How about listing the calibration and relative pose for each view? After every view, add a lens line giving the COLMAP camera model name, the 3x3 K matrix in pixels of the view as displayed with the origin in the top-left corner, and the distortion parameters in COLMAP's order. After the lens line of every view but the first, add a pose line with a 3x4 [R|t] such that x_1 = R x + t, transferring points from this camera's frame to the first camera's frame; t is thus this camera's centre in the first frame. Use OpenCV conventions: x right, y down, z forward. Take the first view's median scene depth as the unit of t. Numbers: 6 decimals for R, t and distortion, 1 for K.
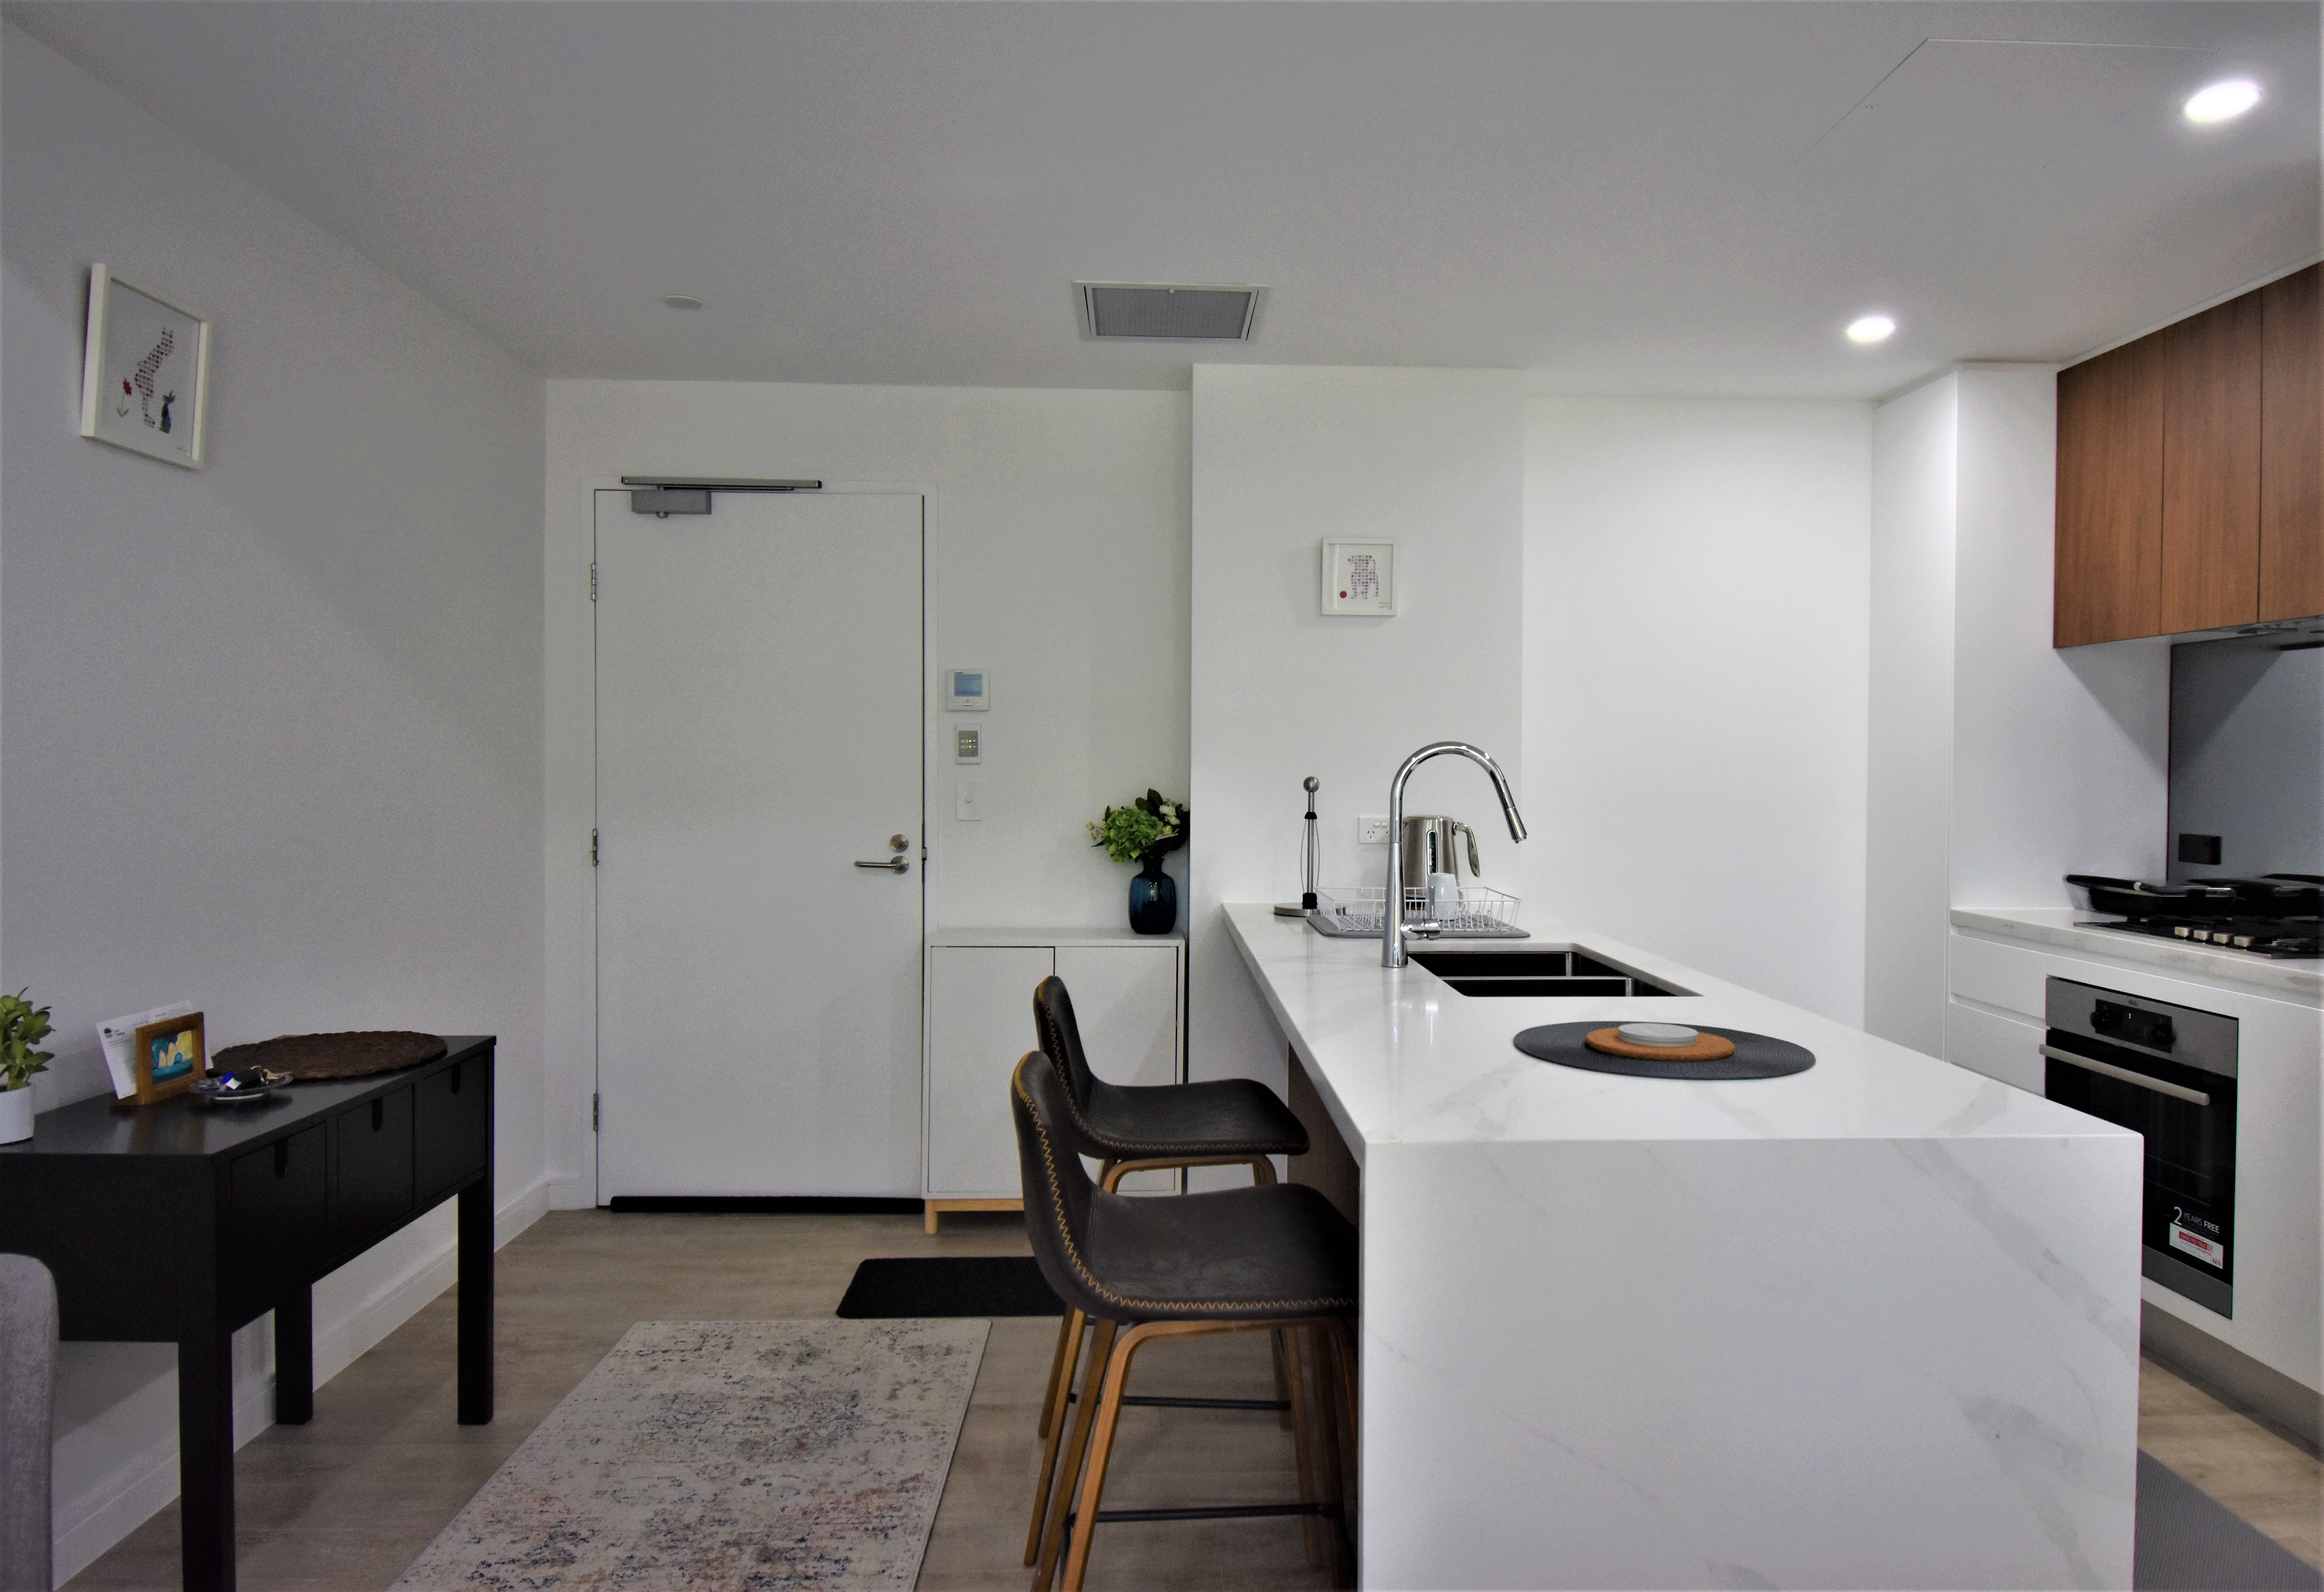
lens RADIAL K [[1435.4, 0, 1183.7], [0, 1435.4, 789.6], [0, 0, 1]] dist [-0.009224, -0.002805]
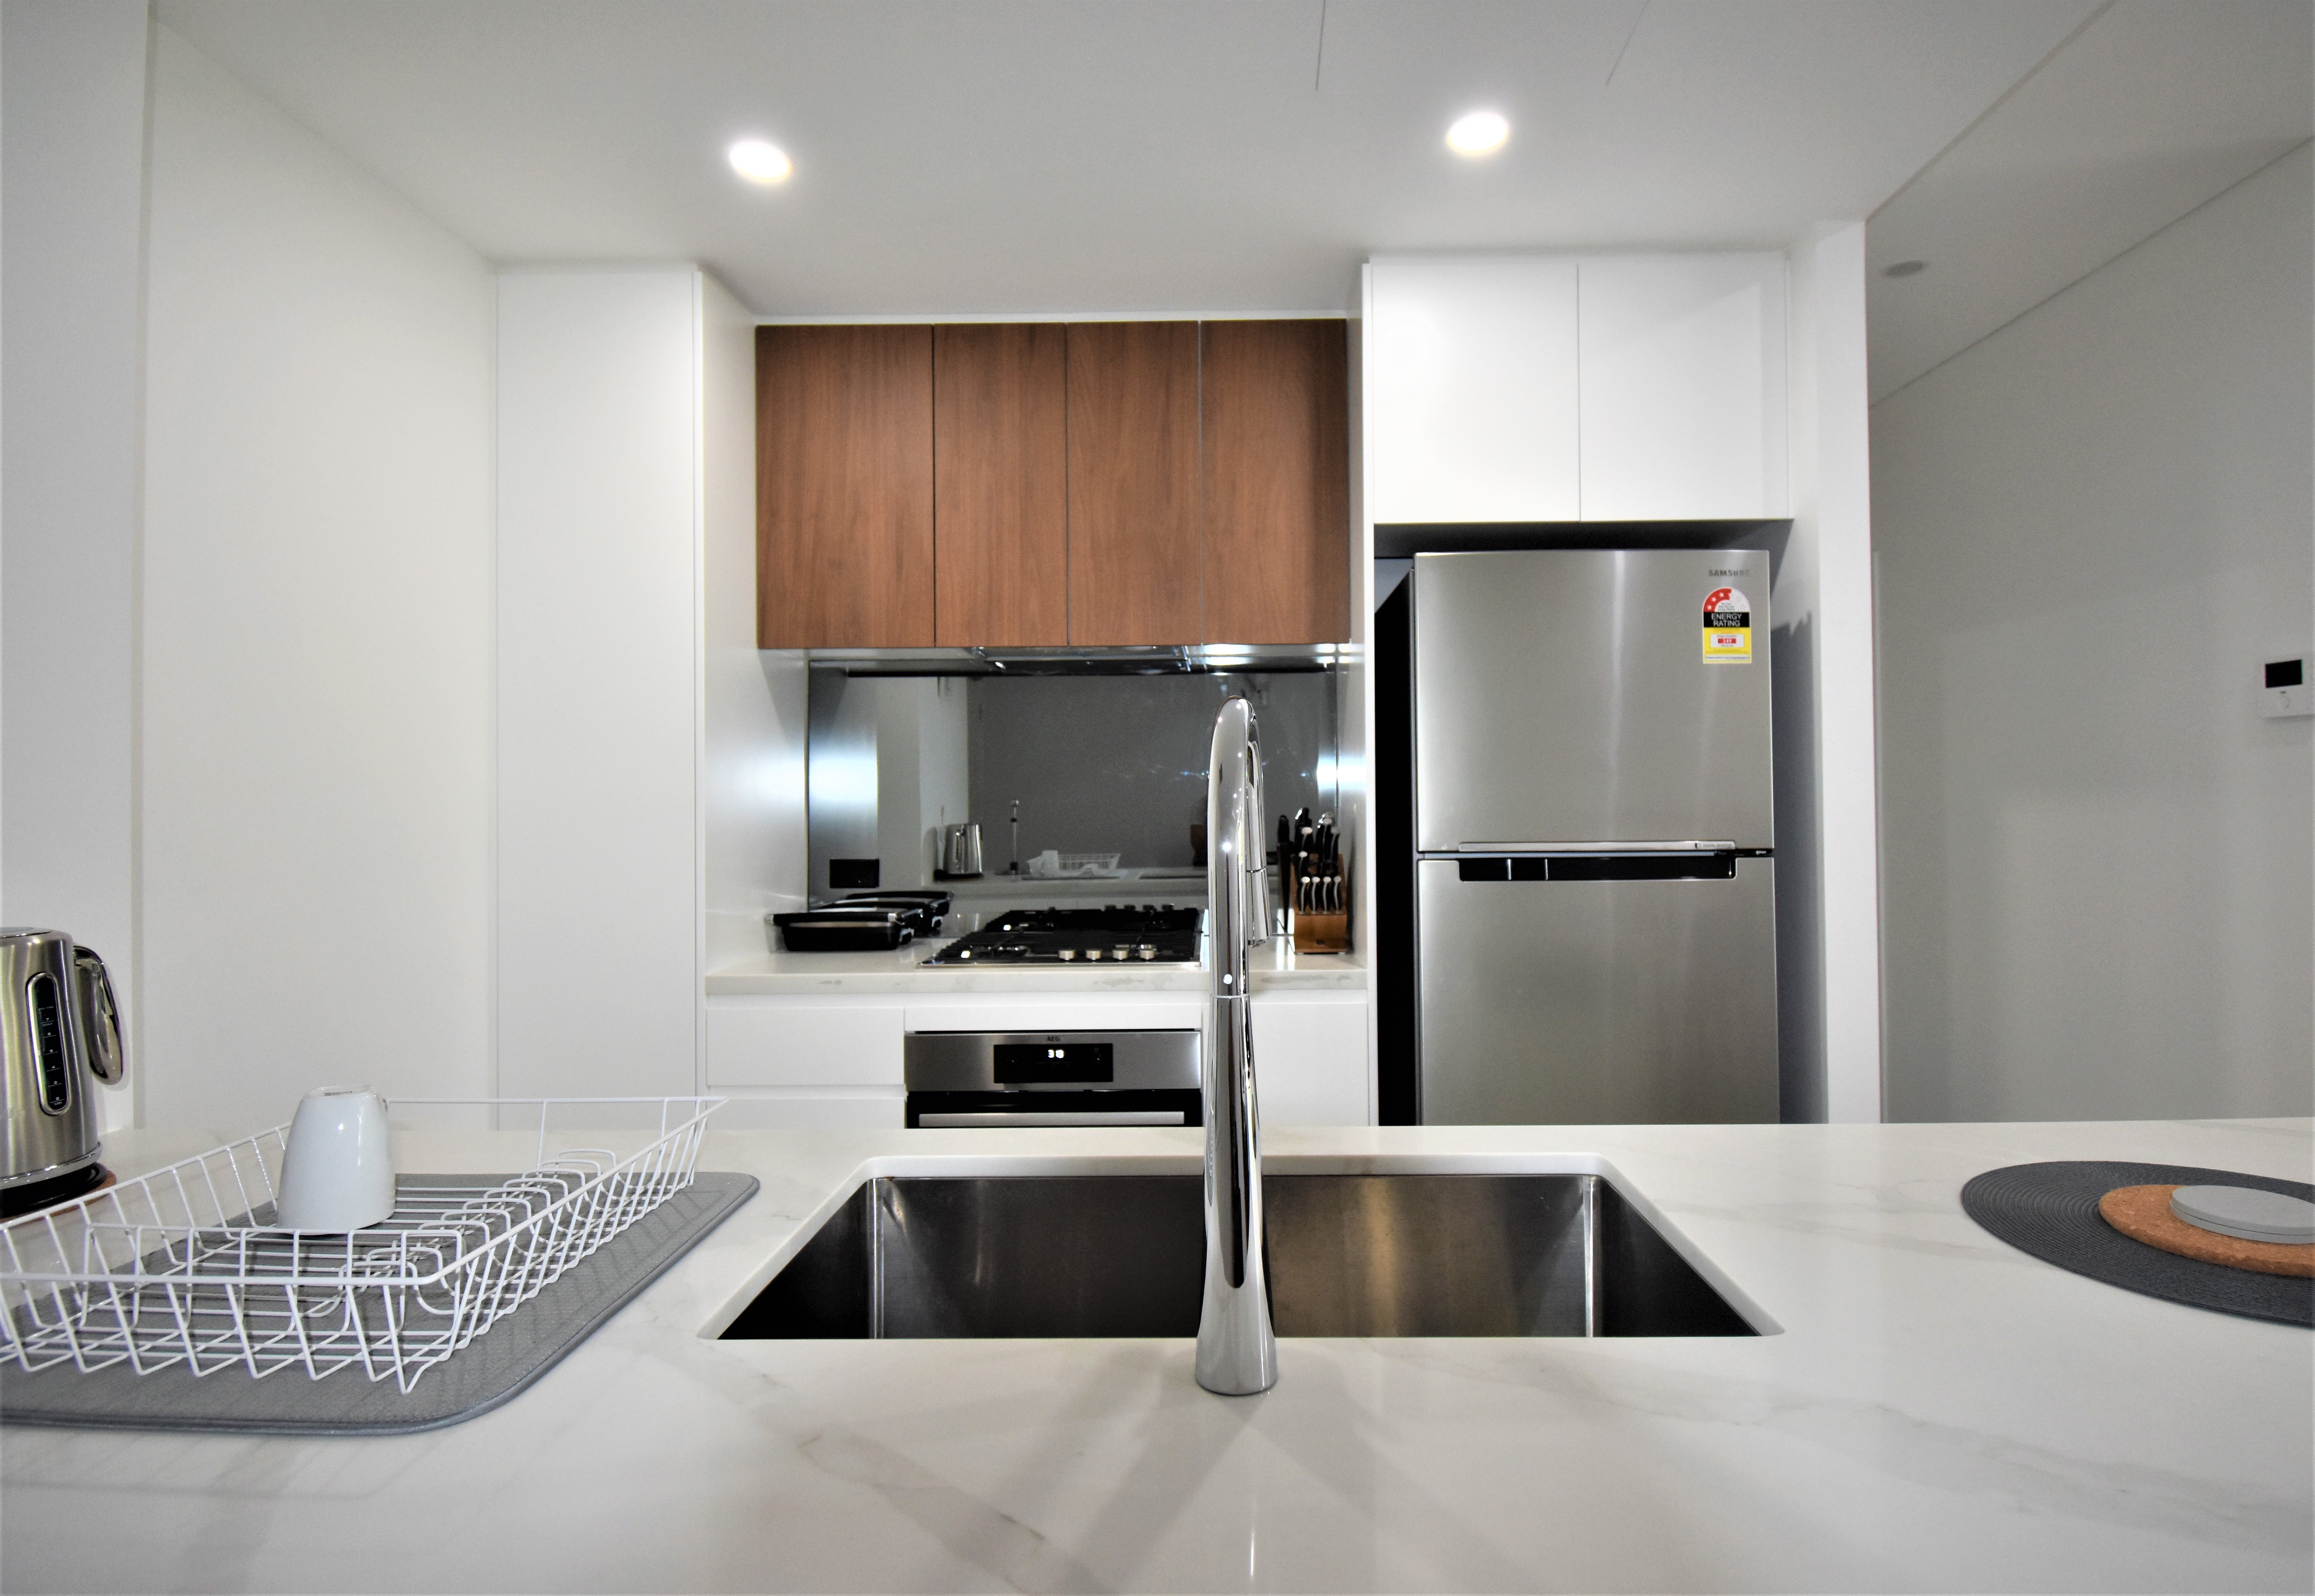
lens RADIAL K [[1064.7, 0, 1163.8], [0, 1064.7, 792.6], [0, 0, 1]] dist [-0.011107, 0.000065]
pose [[0.026213, -0.007612, 0.999627, -0.019211], [0.024406, 0.999678, 0.006972, -0.011778], [-0.999358, 0.024214, 0.026391, 0.783427]]
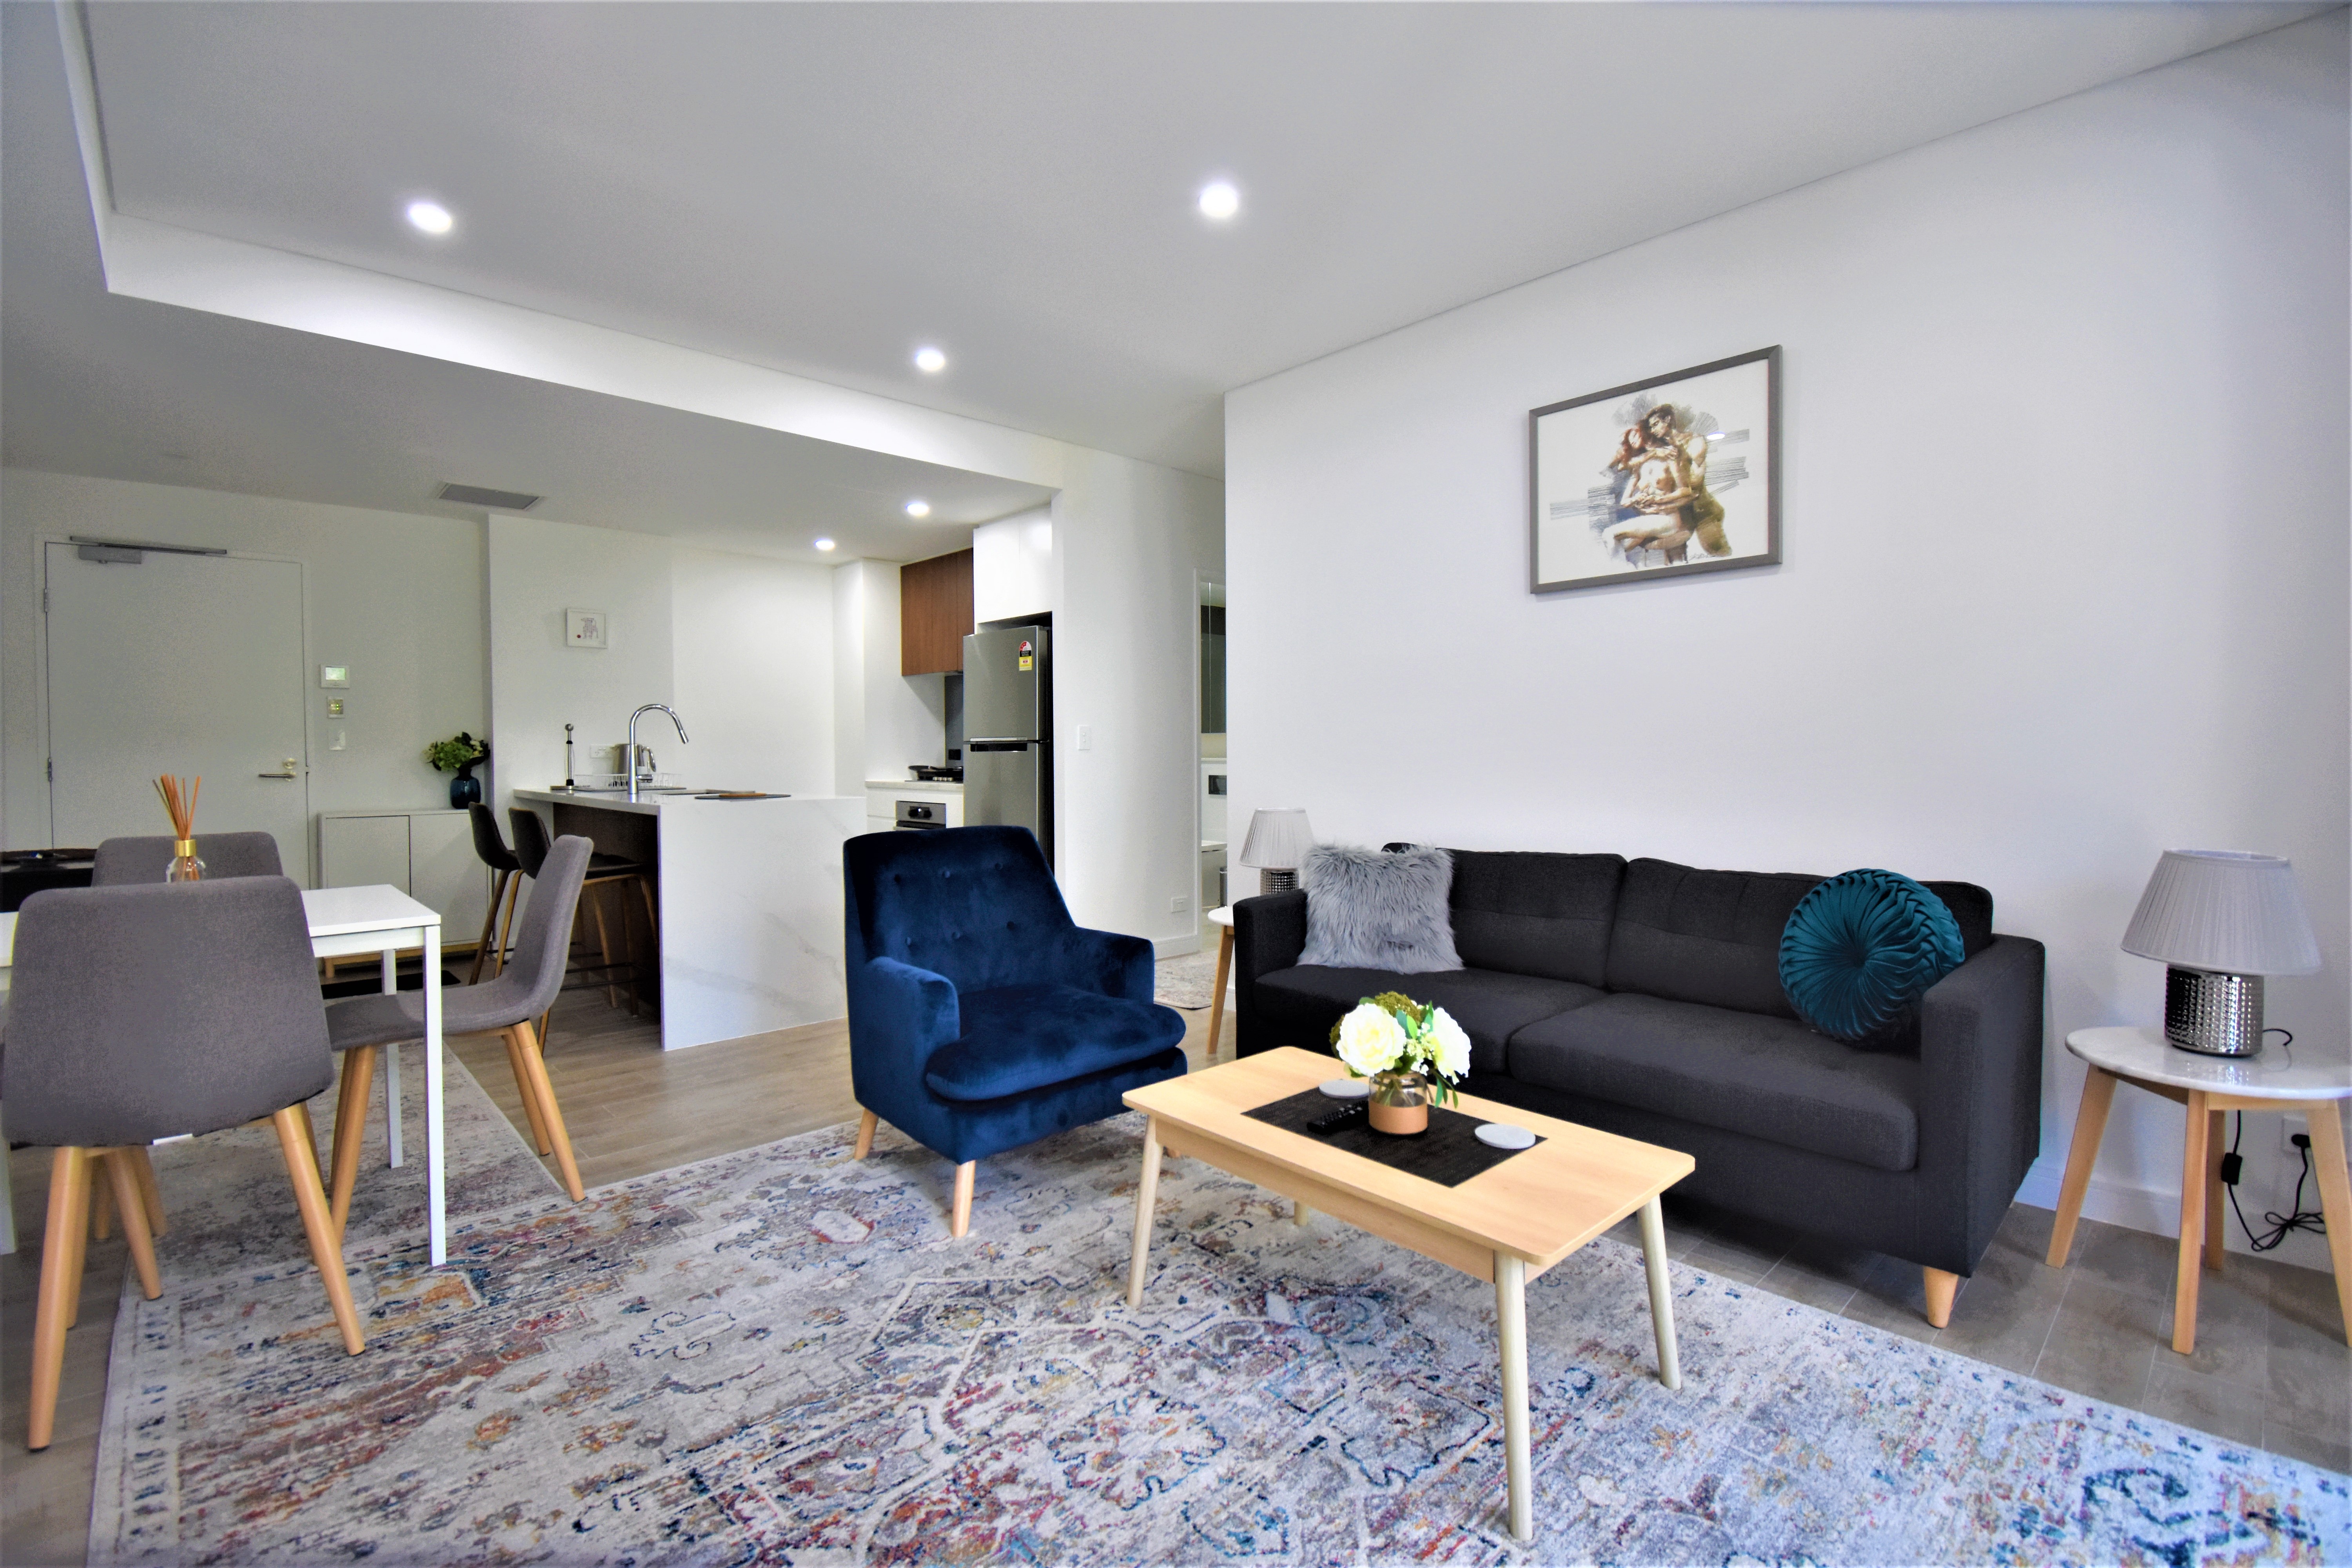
lens RADIAL K [[1038.8, 0, 1181.5], [0, 1038.8, 767.4], [0, 0, 1]] dist [0.011473, -0.000050]
pose [[0.754333, -0.021126, 0.656152, -0.239583], [0.019568, 0.999762, 0.009693, 0.057416], [-0.656200, 0.005528, 0.754567, -0.744219]]
